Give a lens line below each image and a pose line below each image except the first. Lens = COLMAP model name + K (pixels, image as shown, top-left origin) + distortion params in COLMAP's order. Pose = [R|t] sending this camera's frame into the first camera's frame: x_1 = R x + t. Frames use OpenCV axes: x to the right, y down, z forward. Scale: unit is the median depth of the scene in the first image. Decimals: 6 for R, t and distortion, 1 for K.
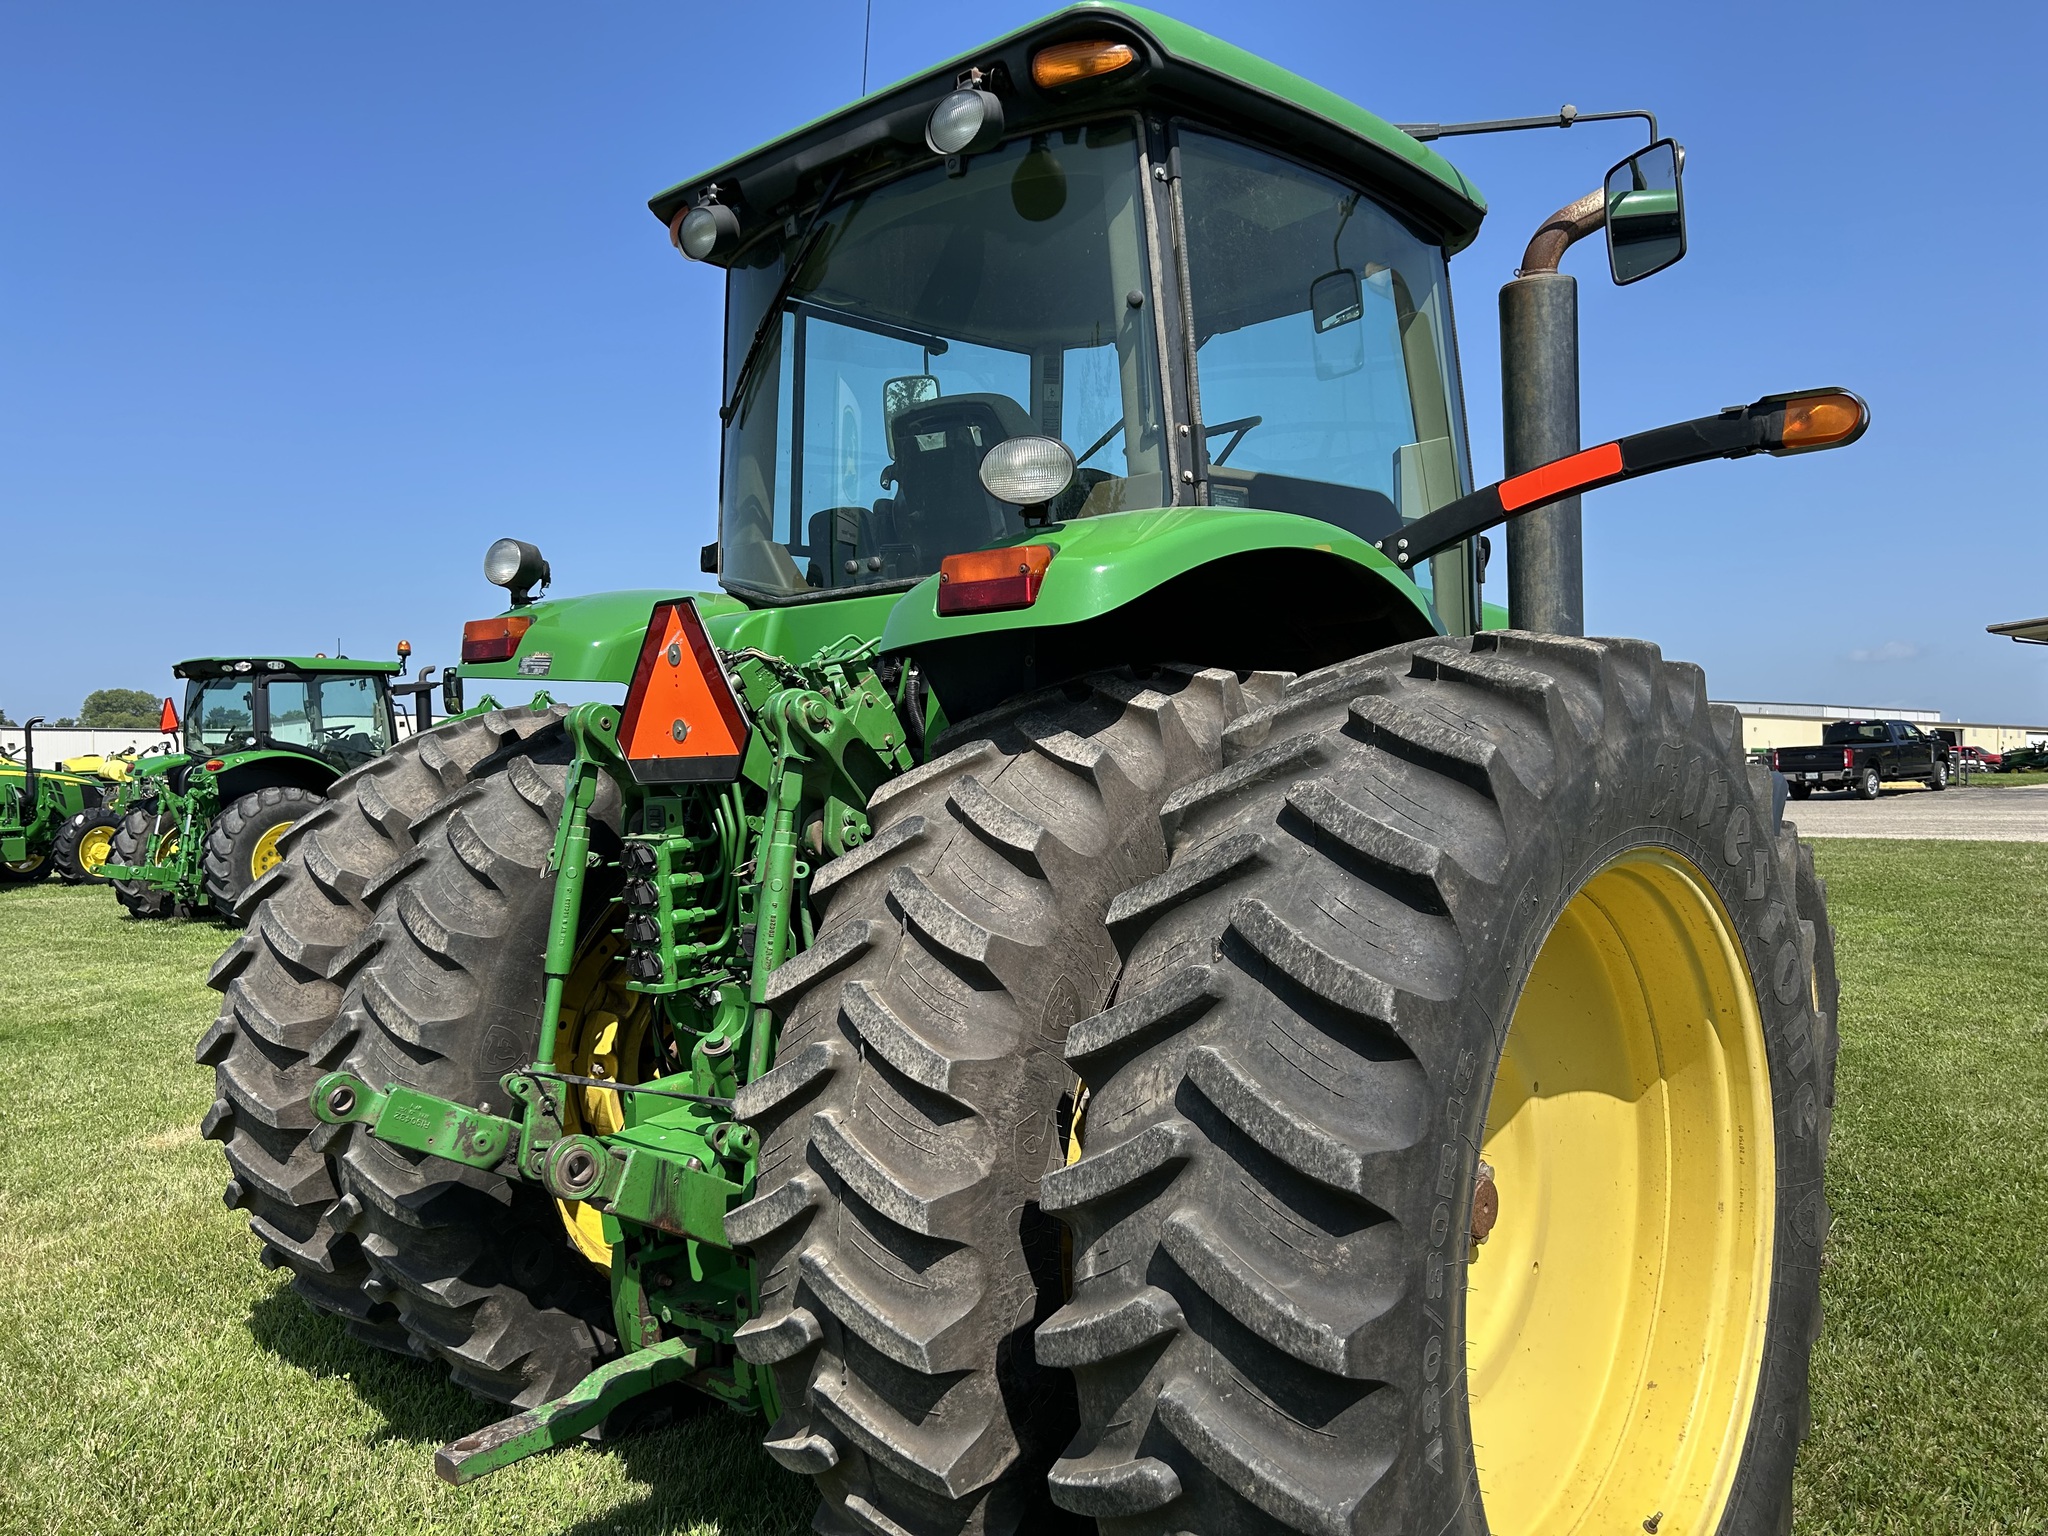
lens RADIAL K [[1543.4, 0, 1020.0], [0, 1543.4, 748.7], [0, 0, 1]] dist [0.043562, -0.053509]
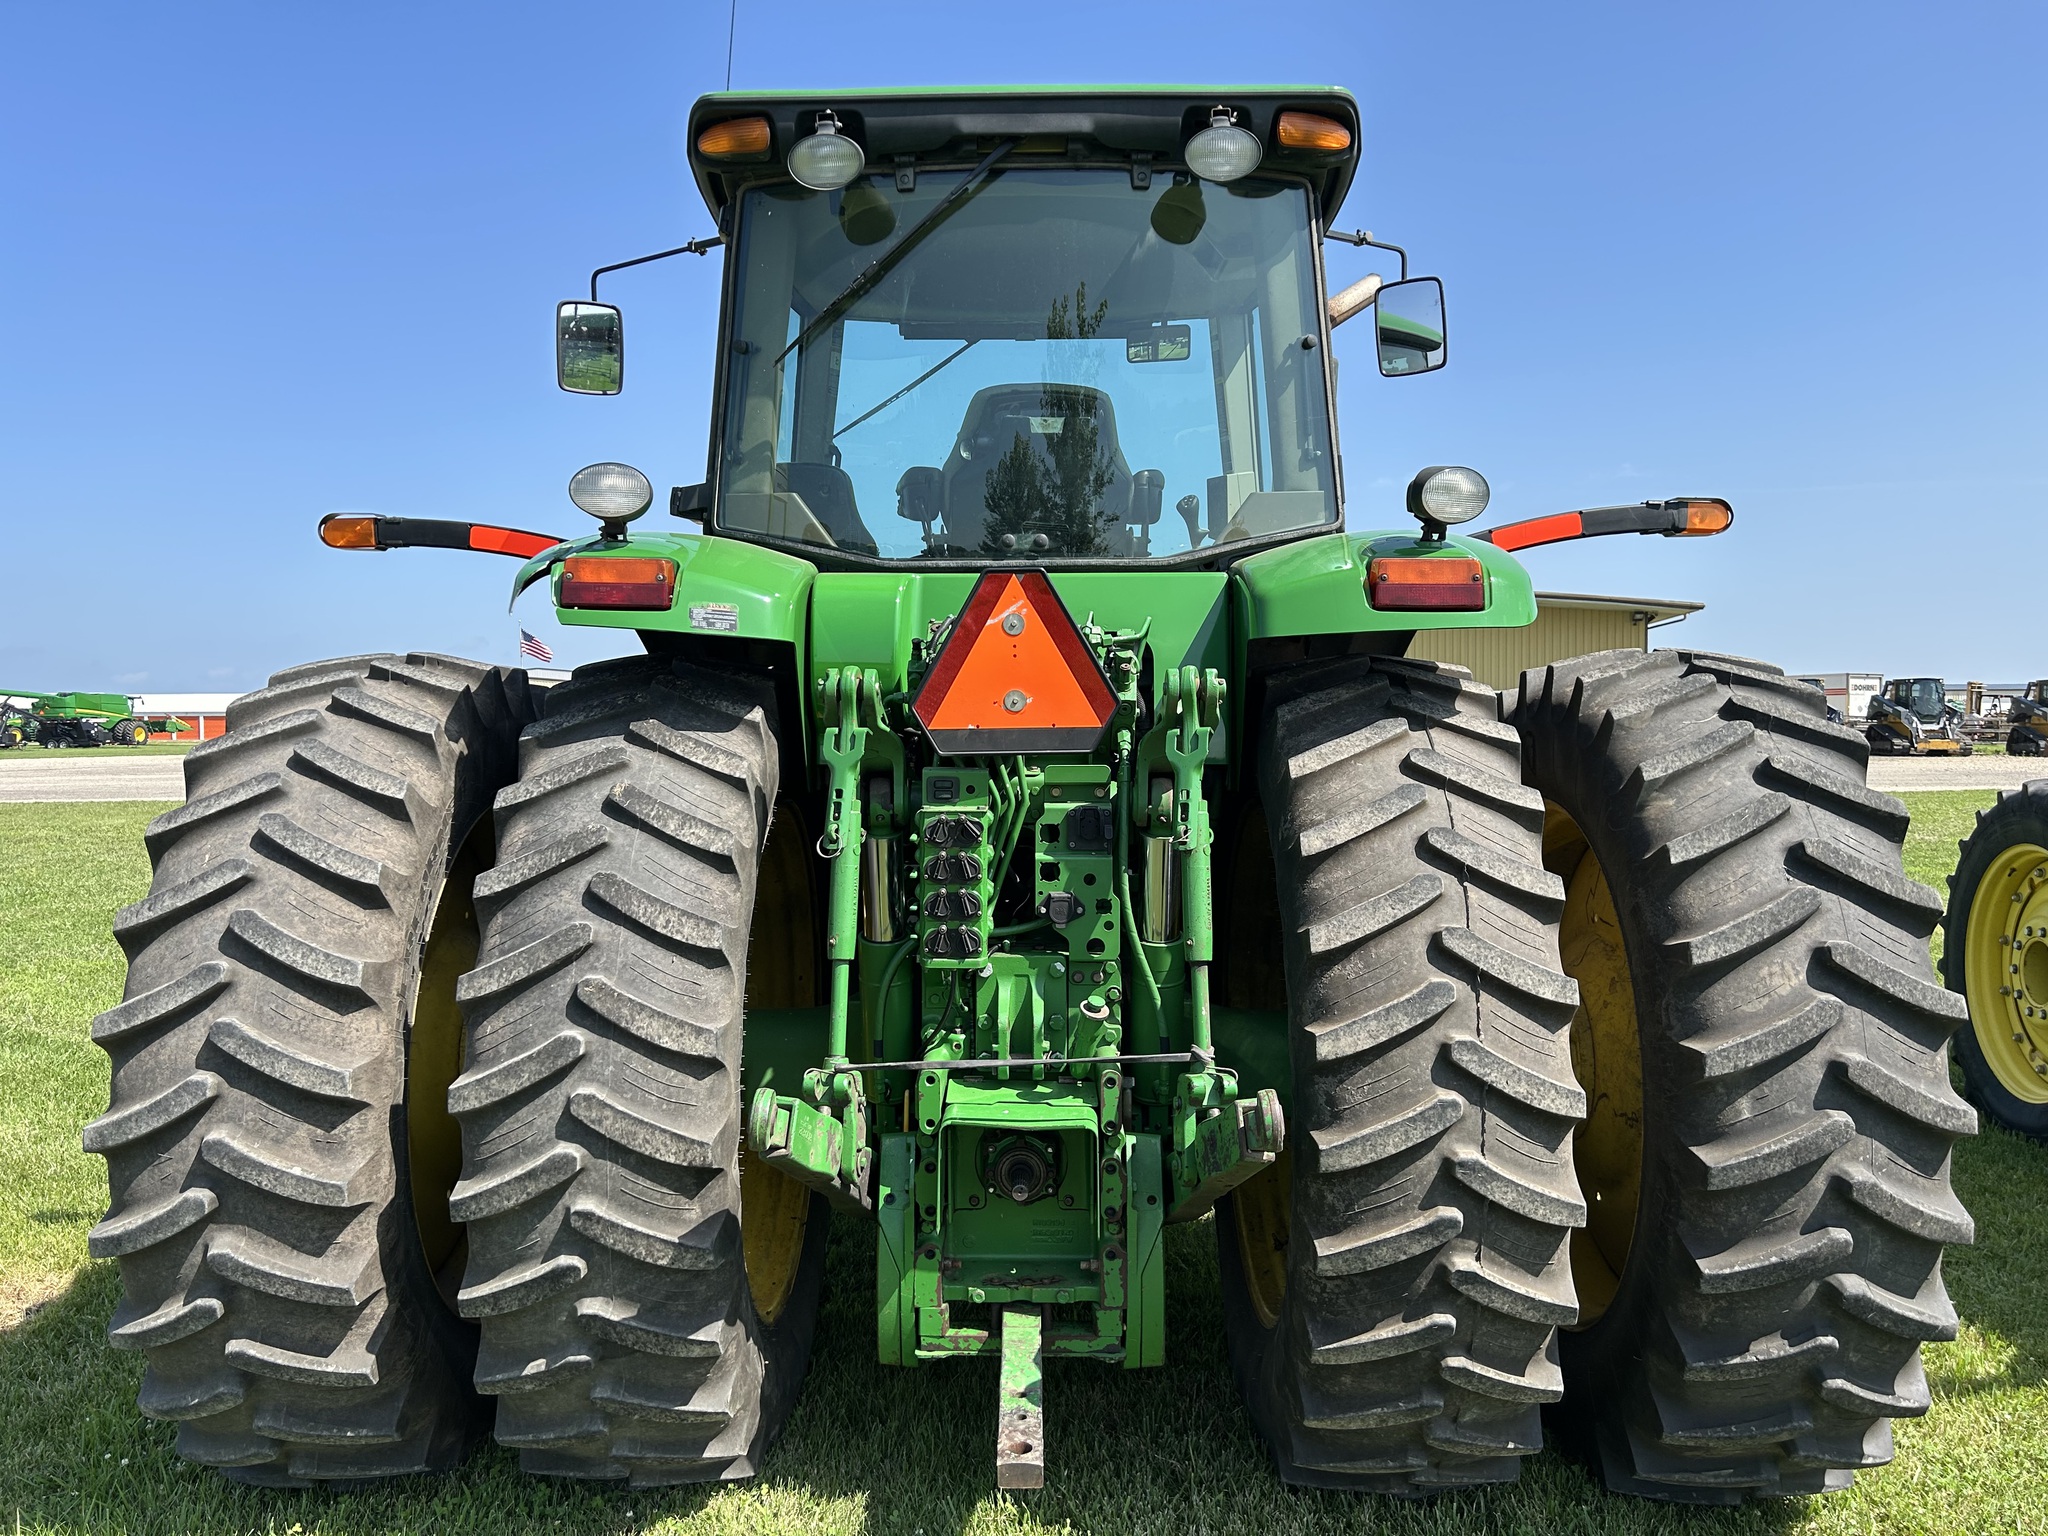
lens RADIAL K [[1543.4, 0, 1020.0], [0, 1543.4, 748.7], [0, 0, 1]] dist [0.043562, -0.053509]
pose [[0.747430, 0.003208, 0.664333, -0.987473], [-0.019244, 0.999673, 0.016823, 0.002149], [-0.664062, -0.025358, 0.747247, 0.296305]]
